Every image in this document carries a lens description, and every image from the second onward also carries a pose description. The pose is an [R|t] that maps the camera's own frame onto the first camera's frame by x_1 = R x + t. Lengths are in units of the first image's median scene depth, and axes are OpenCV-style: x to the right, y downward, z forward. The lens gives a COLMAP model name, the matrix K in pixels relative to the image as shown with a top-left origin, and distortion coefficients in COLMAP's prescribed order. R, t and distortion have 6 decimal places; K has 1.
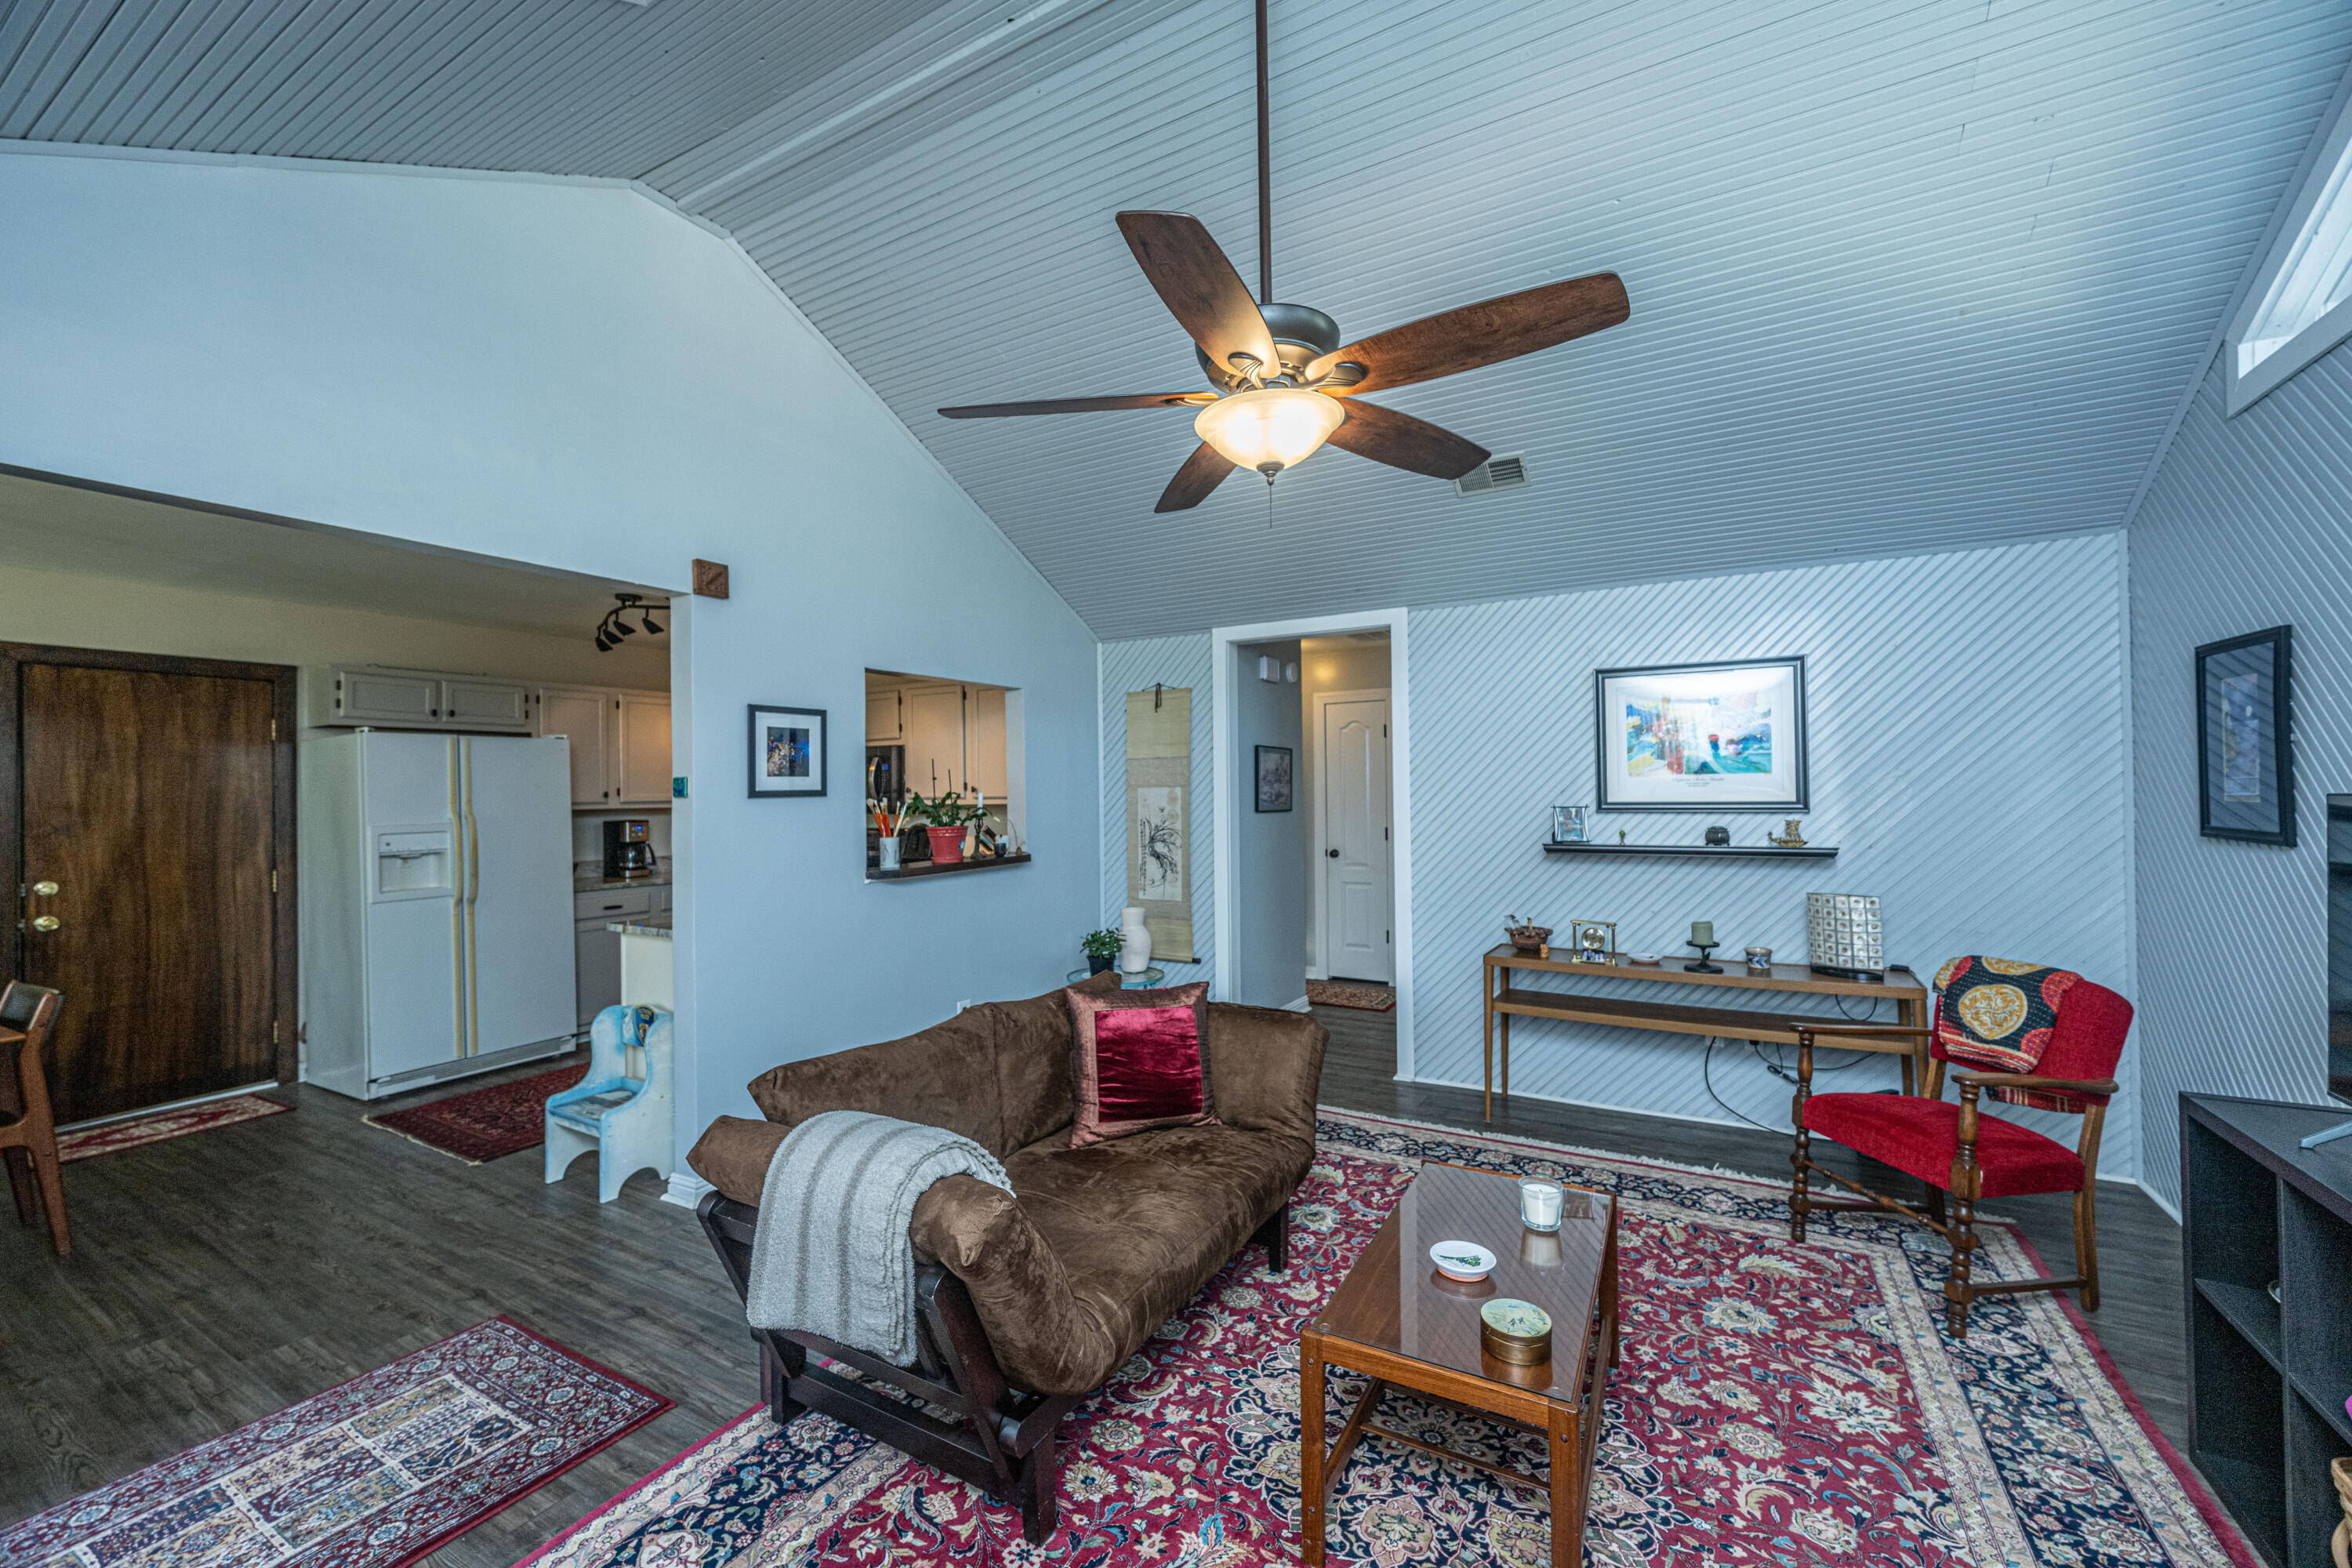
lens RADIAL K [[926.3, 0, 1181.1], [0, 926.3, 780.6], [0, 0, 1]] dist [-0.001914, 0.000607]
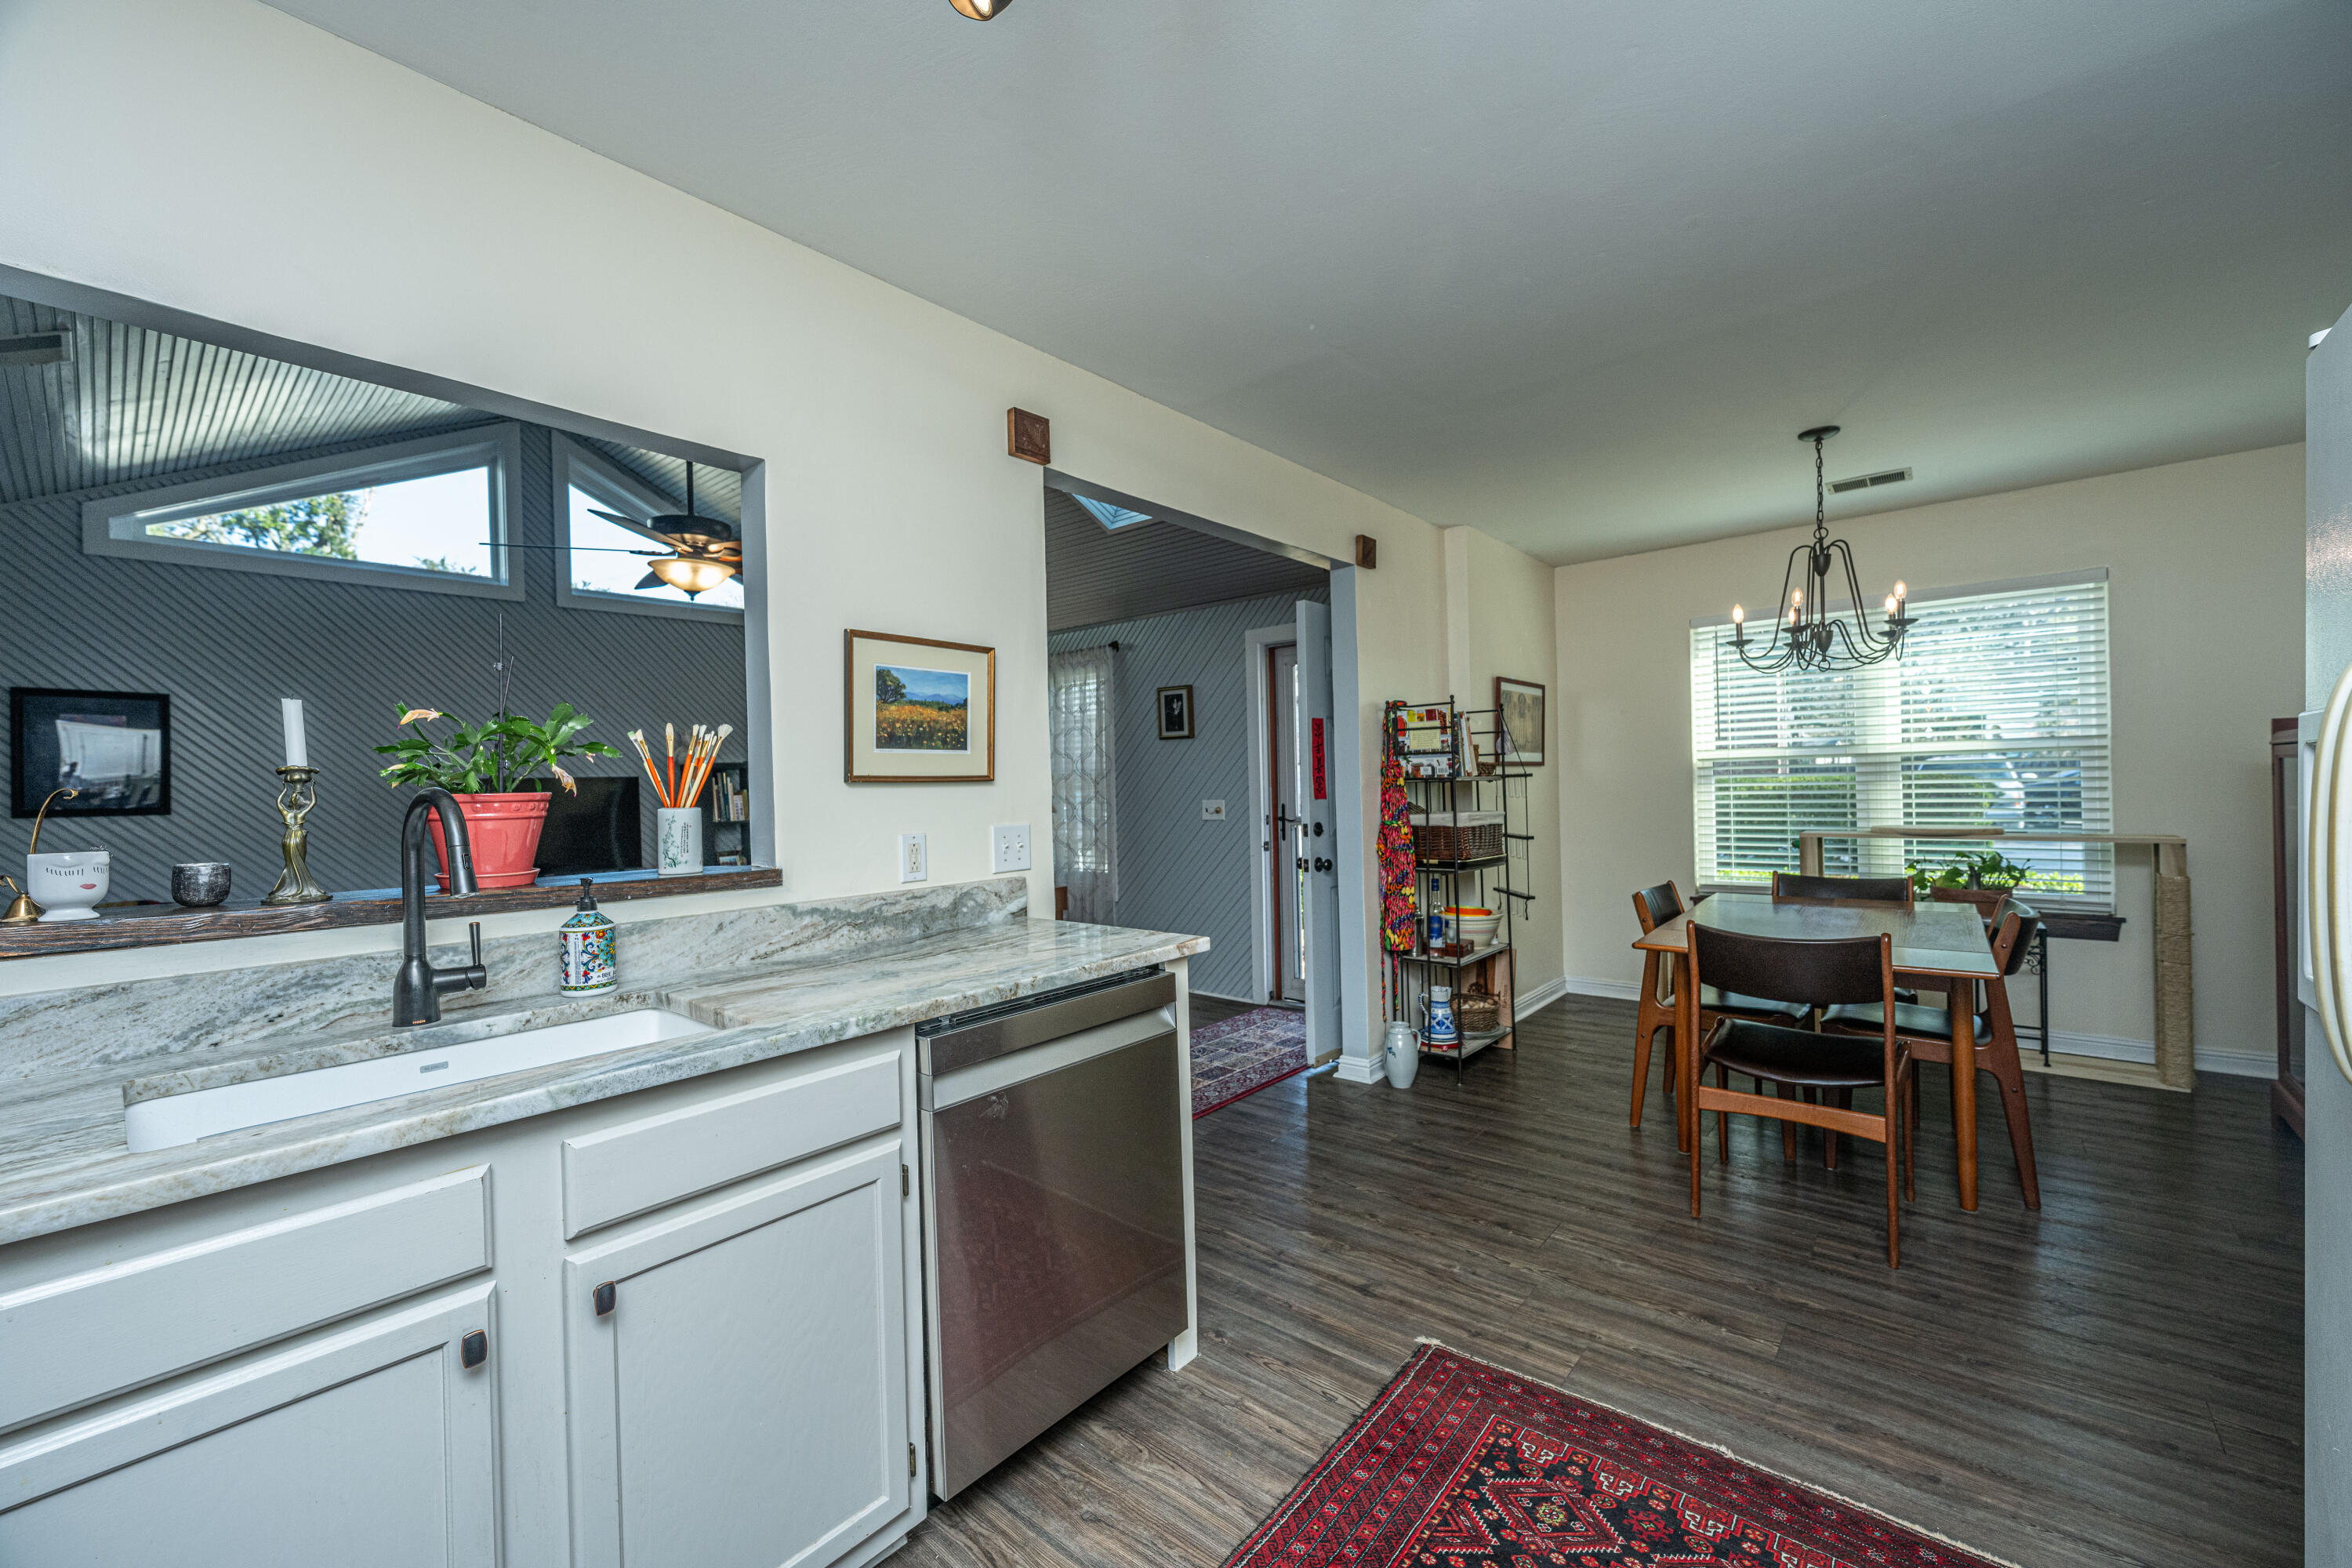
lens RADIAL K [[926.3, 0, 1185.2], [0, 926.3, 785.6], [0, 0, 1]] dist [-0.001914, 0.000607]
pose [[-0.982073, 0.039433, 0.184331, -0.765663], [0.037731, 0.999207, -0.012733, 0.077286], [-0.184687, -0.005550, -0.982782, 1.657690]]
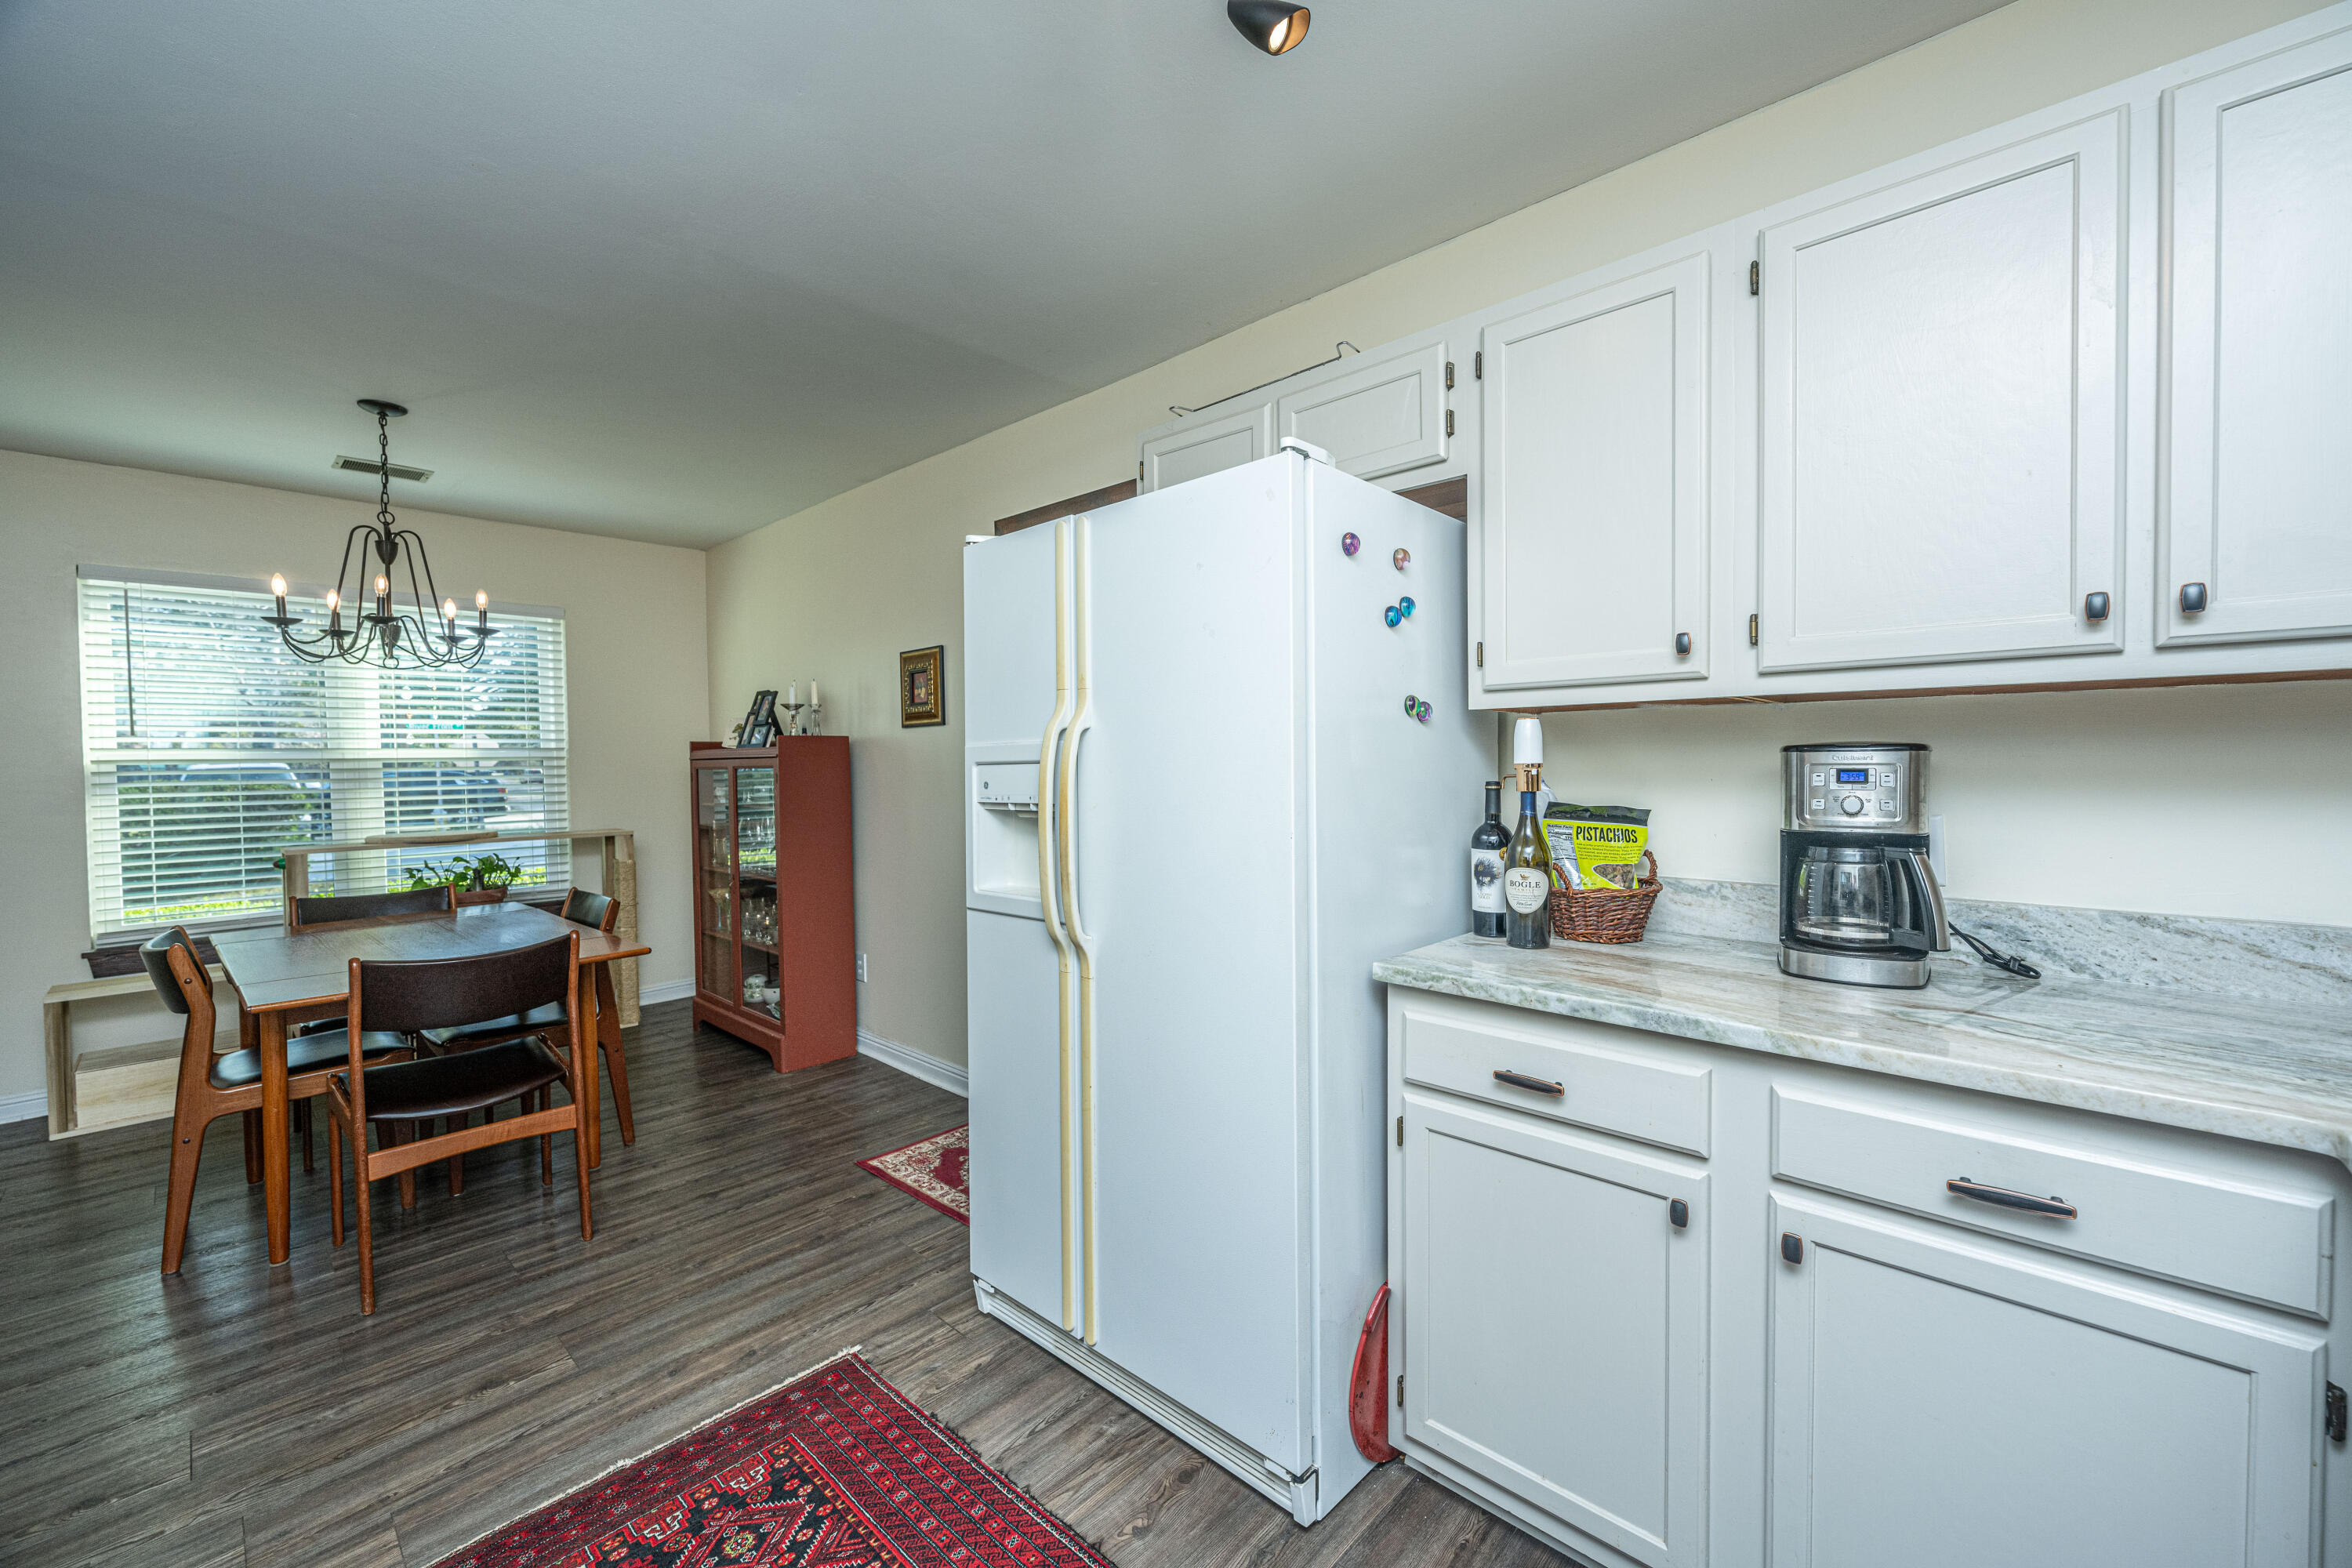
lens RADIAL K [[926.3, 0, 1188.8], [0, 926.3, 775.9], [0, 0, 1]] dist [-0.001914, 0.000607]
pose [[-0.224102, 0.038649, -0.973799, -0.552523], [0.028936, 0.999037, 0.032992, 0.066156], [0.974136, -0.020784, -0.225004, 1.529020]]
